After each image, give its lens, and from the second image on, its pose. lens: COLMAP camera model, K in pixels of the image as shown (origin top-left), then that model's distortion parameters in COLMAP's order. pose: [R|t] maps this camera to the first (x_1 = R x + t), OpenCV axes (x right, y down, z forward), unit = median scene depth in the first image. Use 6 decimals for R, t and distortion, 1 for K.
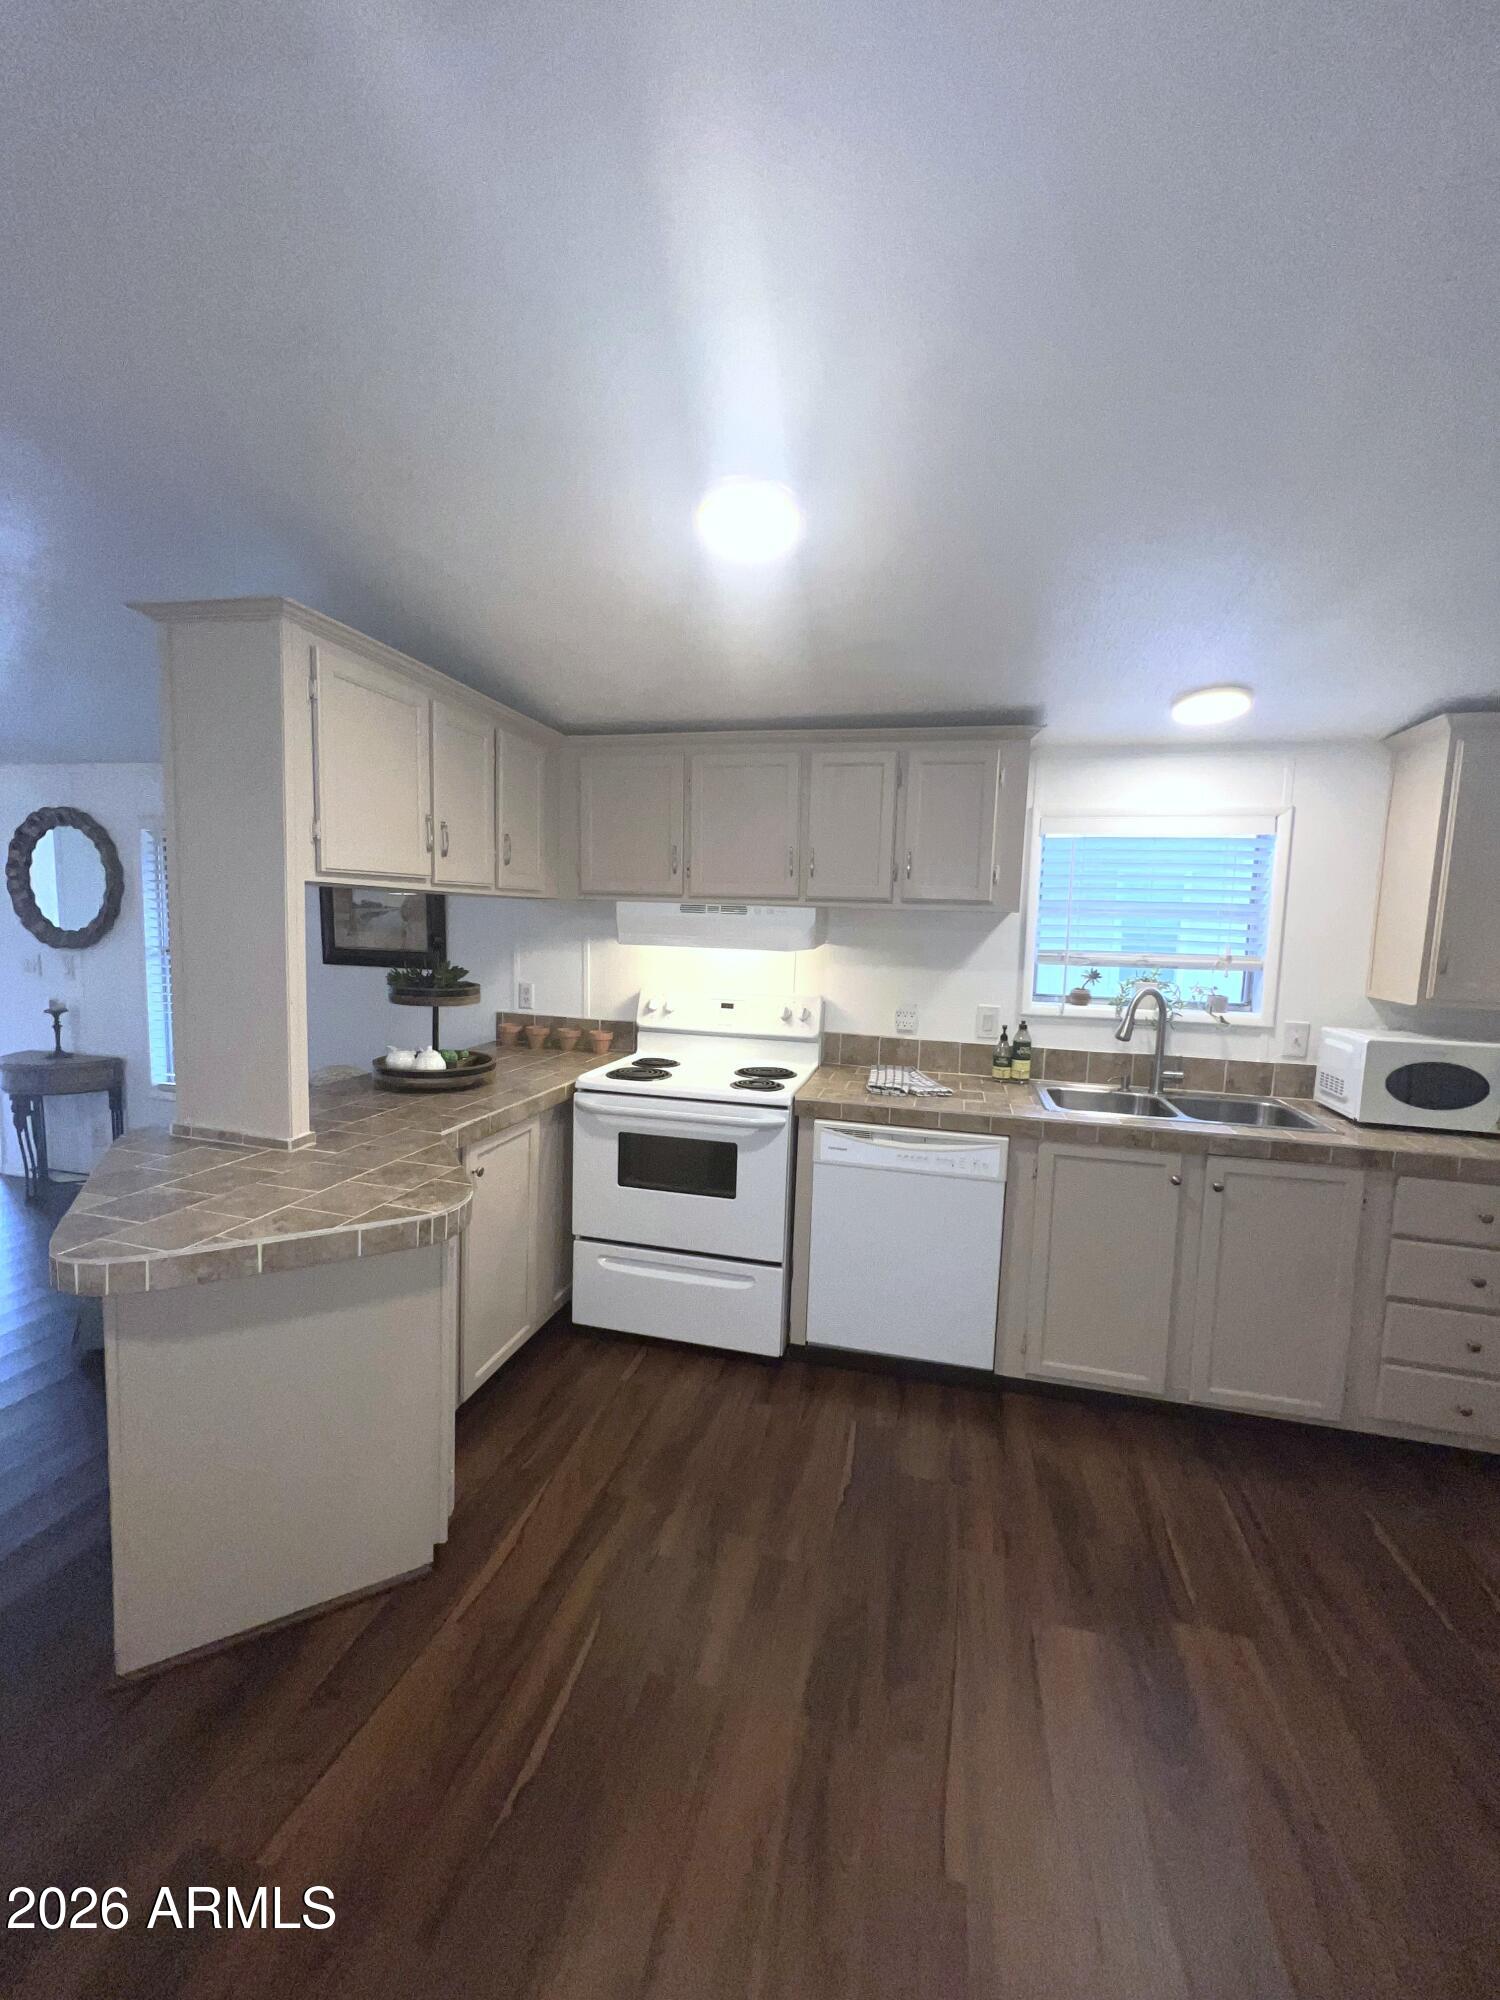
lens RADIAL K [[800.9, 0, 756.6], [0, 800.9, 994.1], [0, 0, 1]] dist [-0.000322, 0.000493]
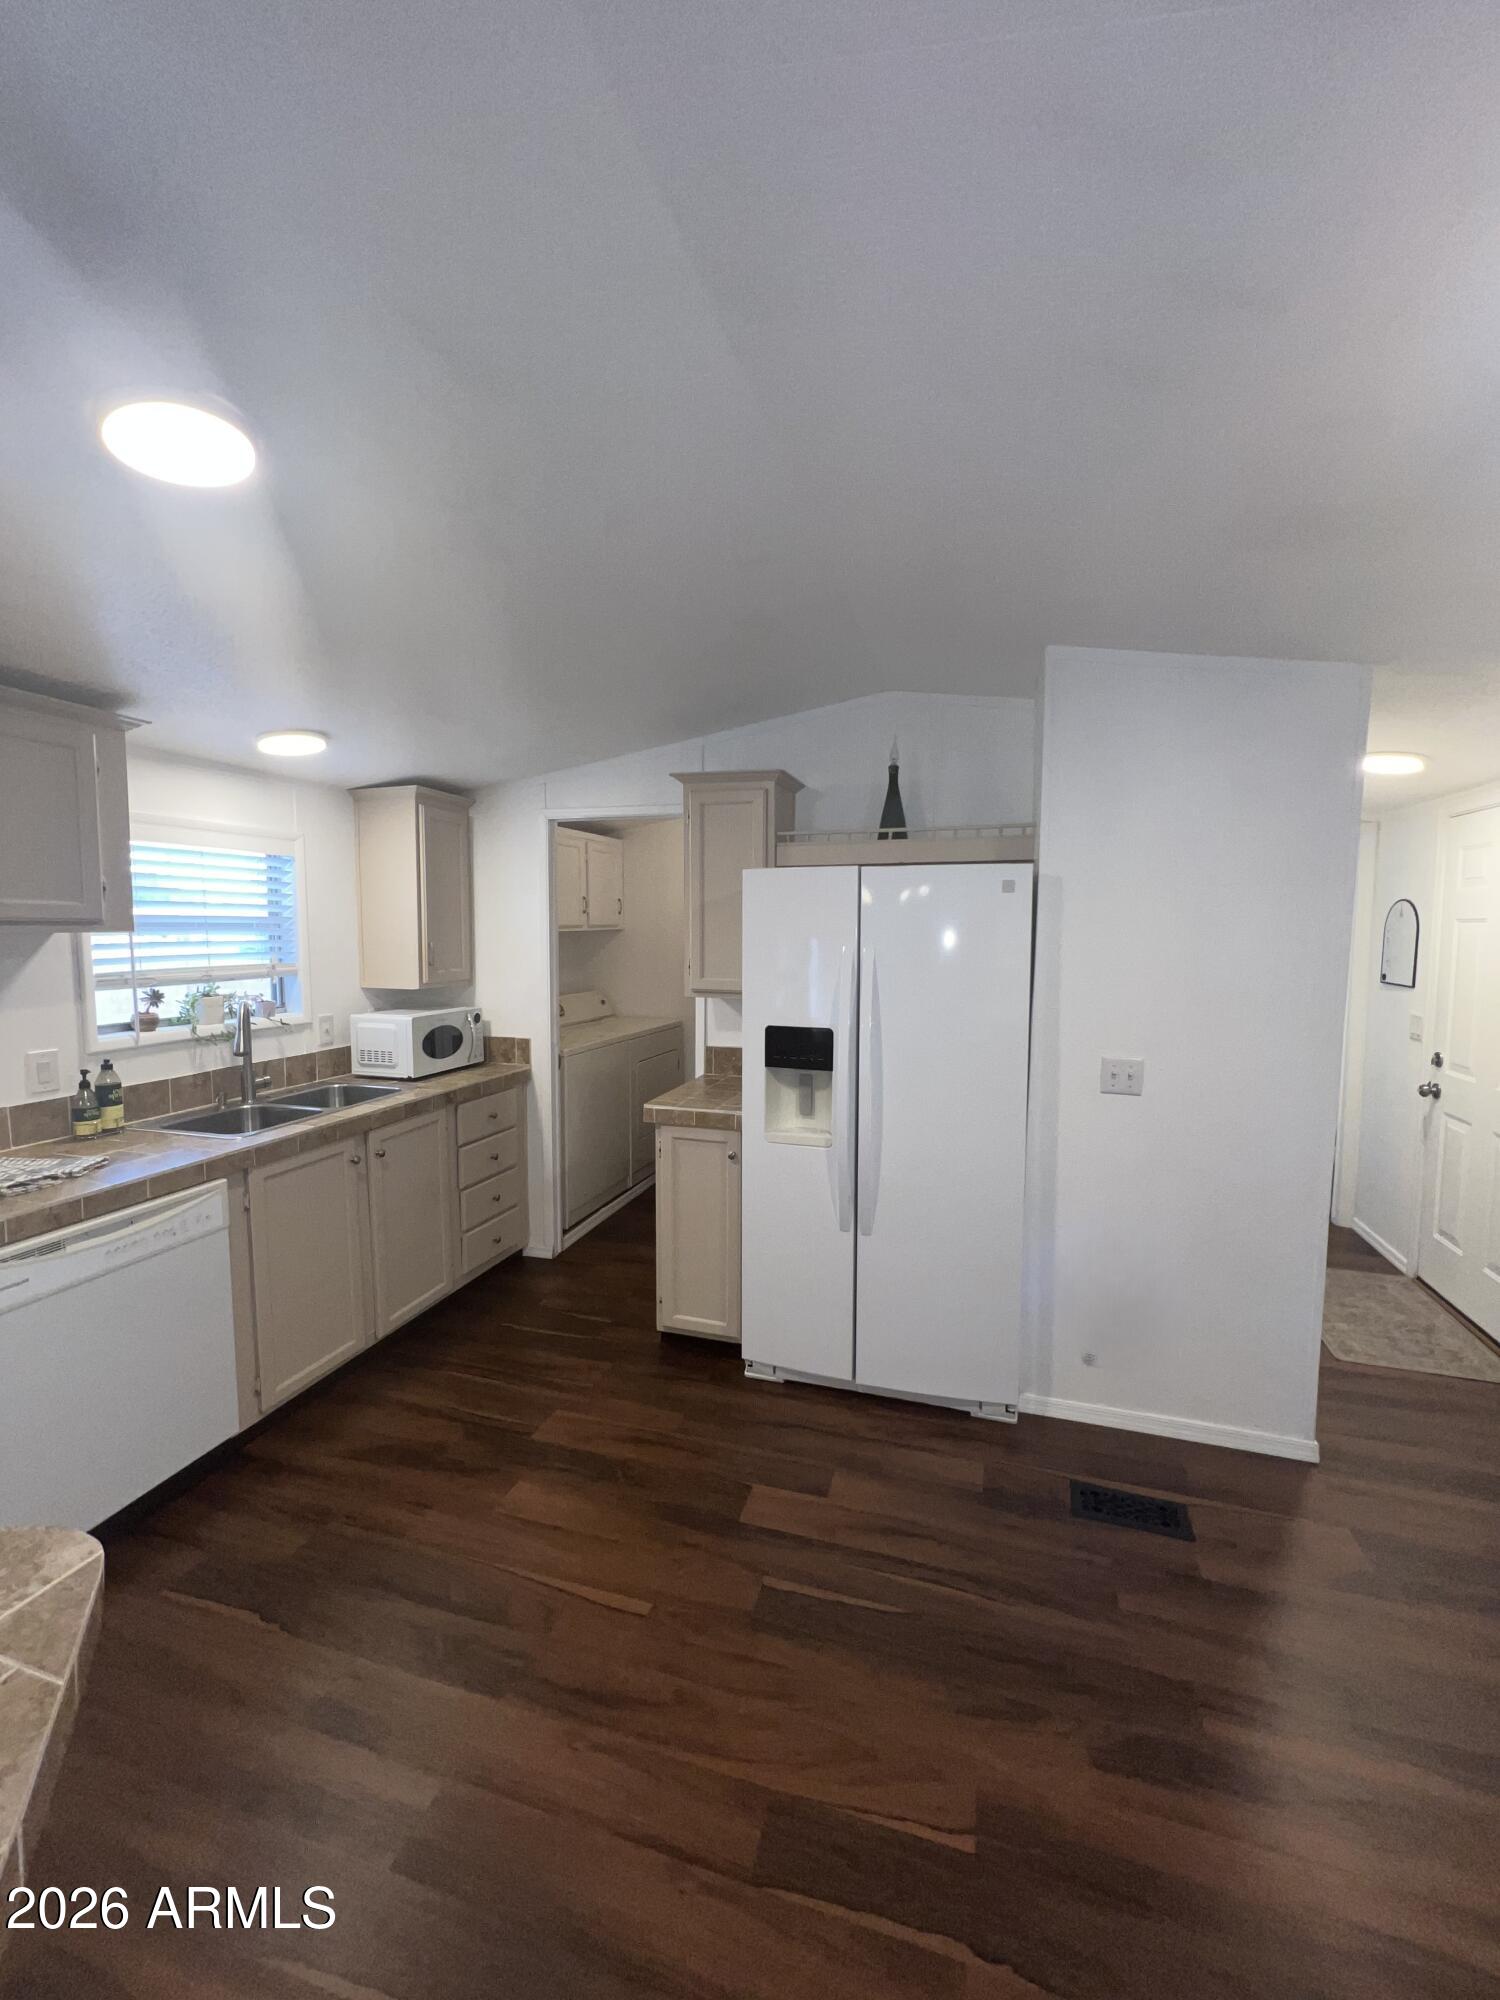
lens RADIAL K [[800.9, 0, 756.6], [0, 800.9, 994.1], [0, 0, 1]] dist [-0.000322, 0.000493]
pose [[0.057791, -0.111138, 0.992123, -0.480231], [0.095454, 0.989846, 0.105323, -0.061184], [-0.993755, 0.088616, 0.067813, 0.277044]]
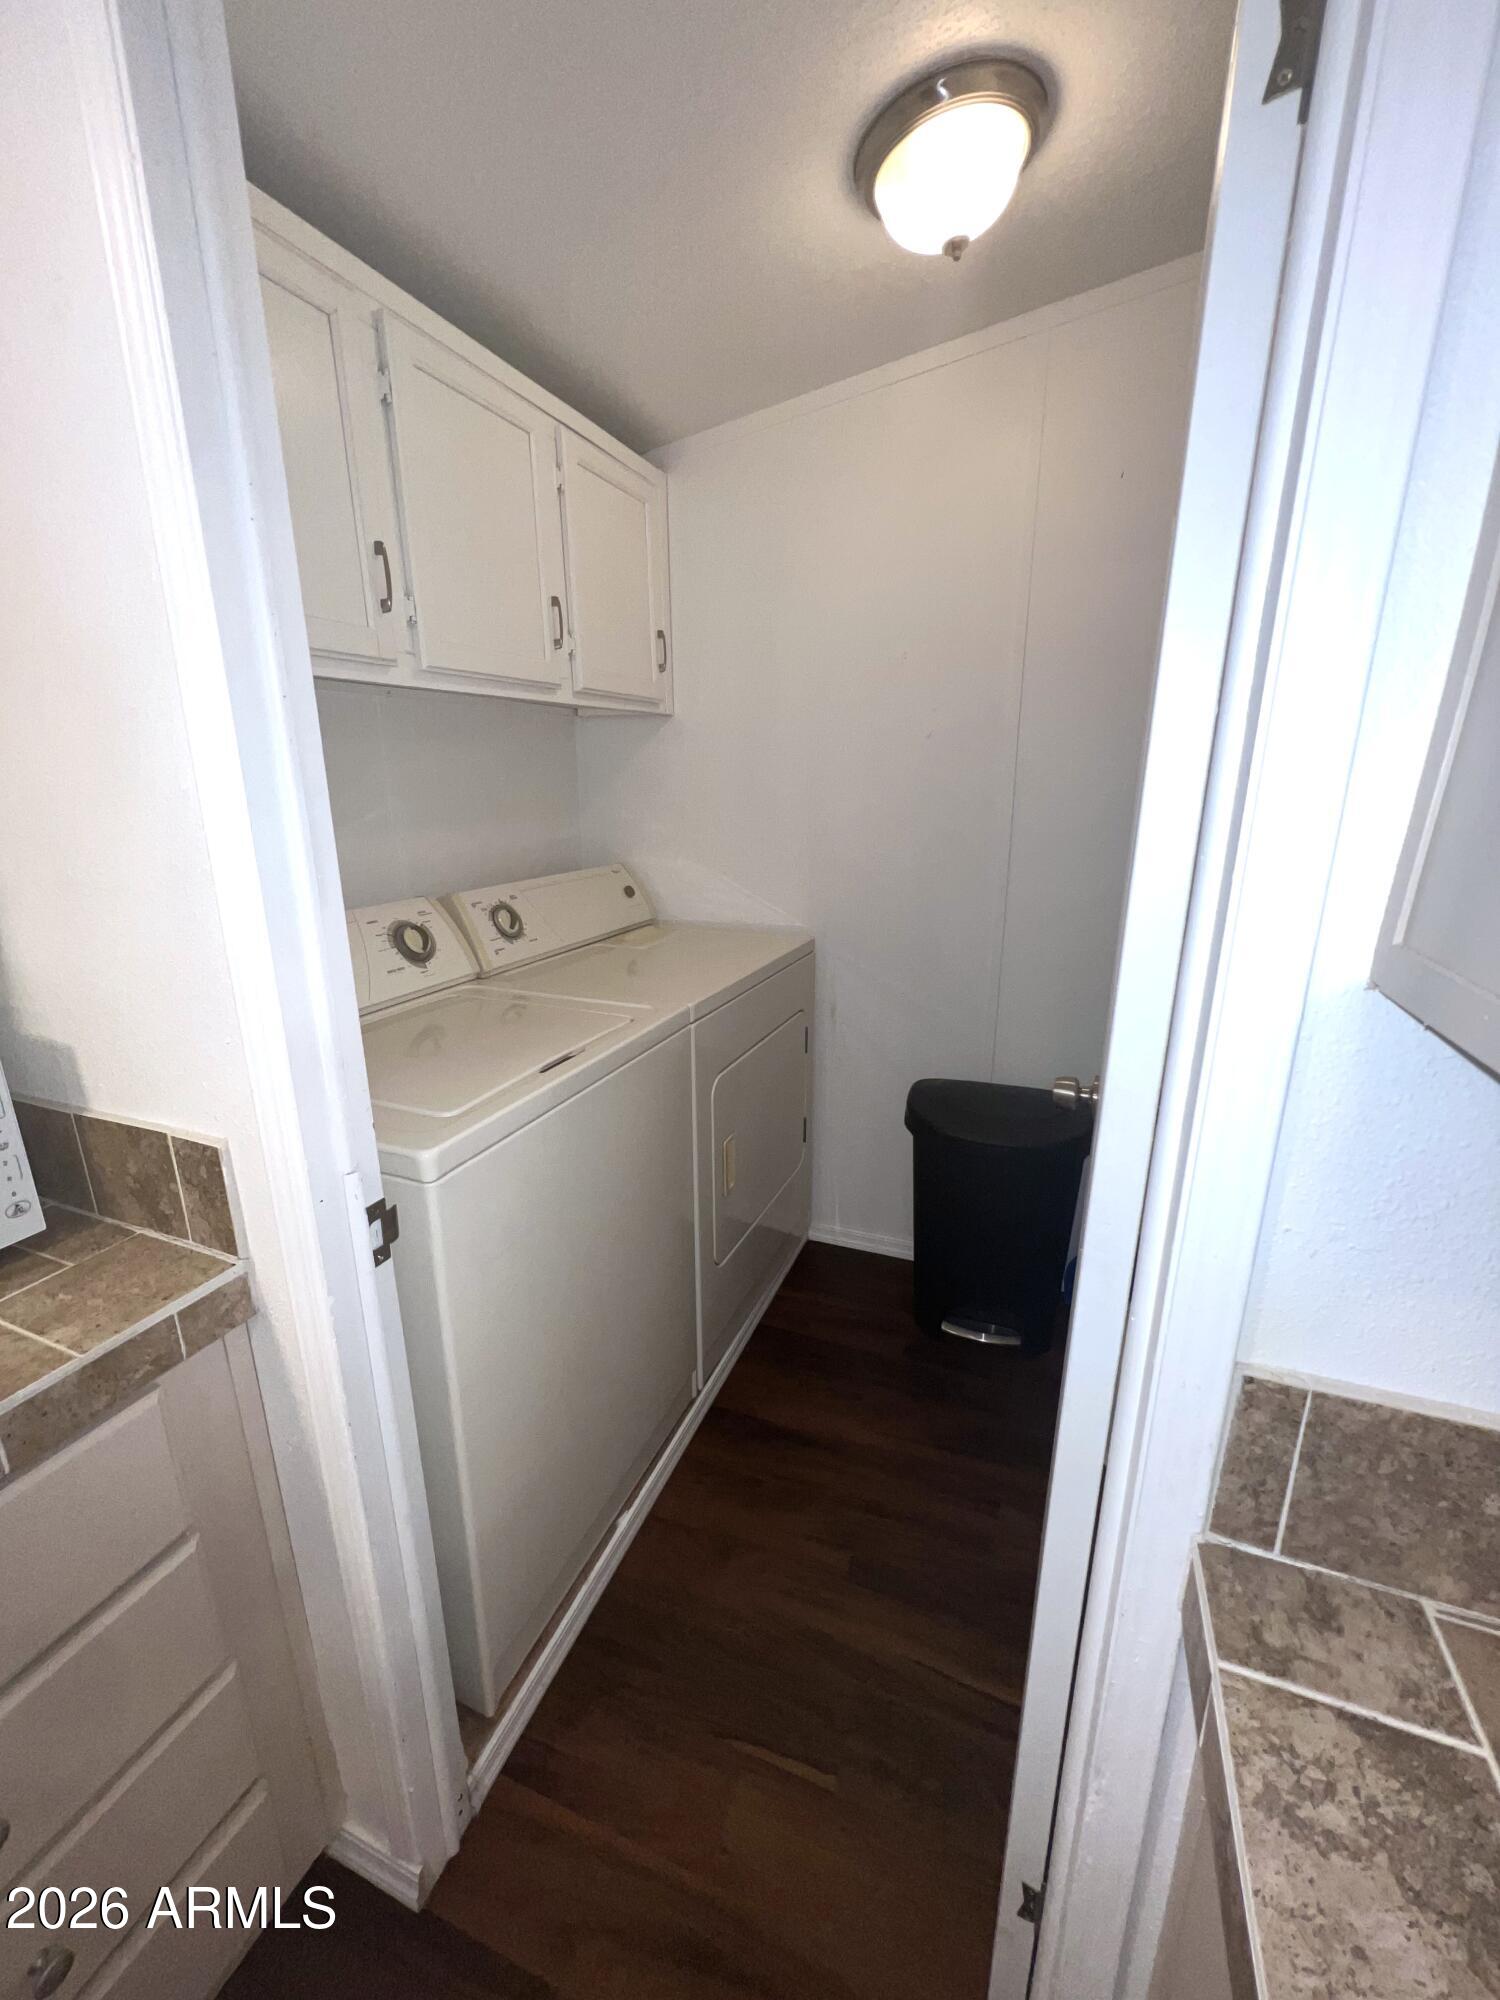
lens RADIAL K [[800.9, 0, 756.6], [0, 800.9, 994.1], [0, 0, 1]] dist [-0.000322, 0.000493]
pose [[0.139246, -0.296354, 0.944873, 0.595427], [0.102166, 0.953376, 0.283965, 0.004011], [-0.984973, 0.056993, 0.163031, 0.514453]]
